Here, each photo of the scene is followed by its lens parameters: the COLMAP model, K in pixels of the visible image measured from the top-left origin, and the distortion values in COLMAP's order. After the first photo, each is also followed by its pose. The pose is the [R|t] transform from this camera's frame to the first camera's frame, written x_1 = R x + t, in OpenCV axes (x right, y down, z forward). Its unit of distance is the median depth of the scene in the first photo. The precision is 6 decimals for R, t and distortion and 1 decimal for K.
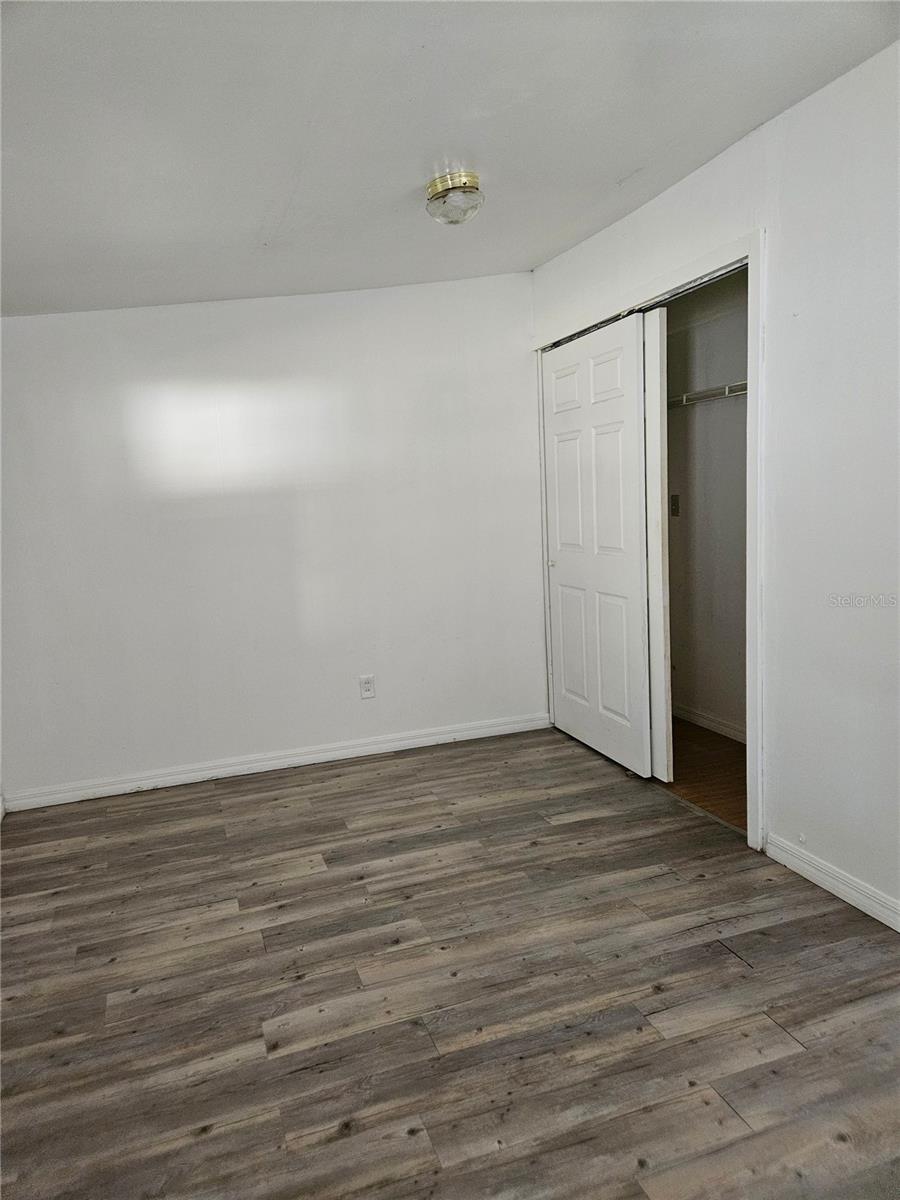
lens RADIAL K [[803.3, 0, 450.0], [0, 803.3, 600.0], [0, 0, 1]] dist [0.081106, -0.054685]
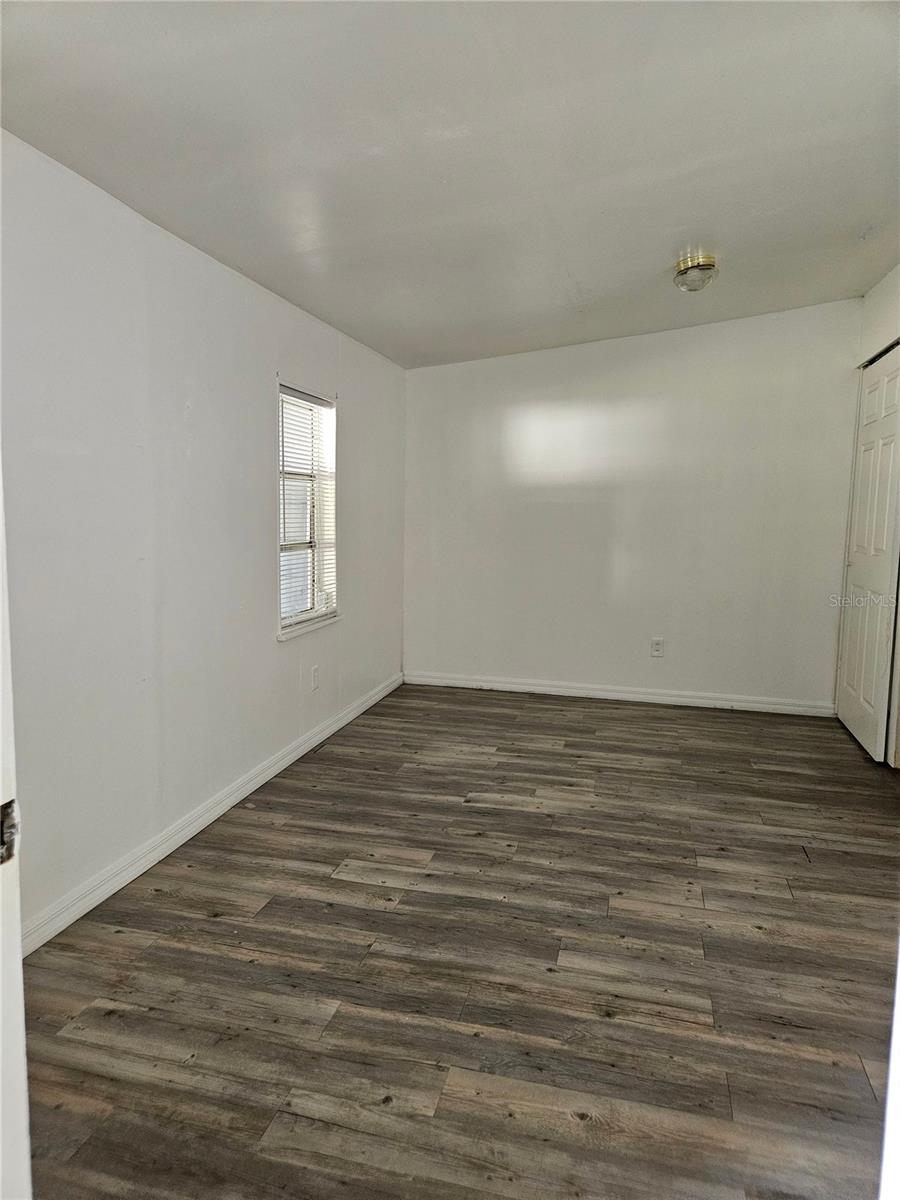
lens RADIAL K [[803.3, 0, 450.0], [0, 803.3, 600.0], [0, 0, 1]] dist [0.081106, -0.054685]
pose [[0.836928, 0.123700, -0.533150, 0.463776], [-0.126694, 0.991453, 0.031152, 0.061637], [0.532447, 0.041475, 0.845447, -0.357068]]
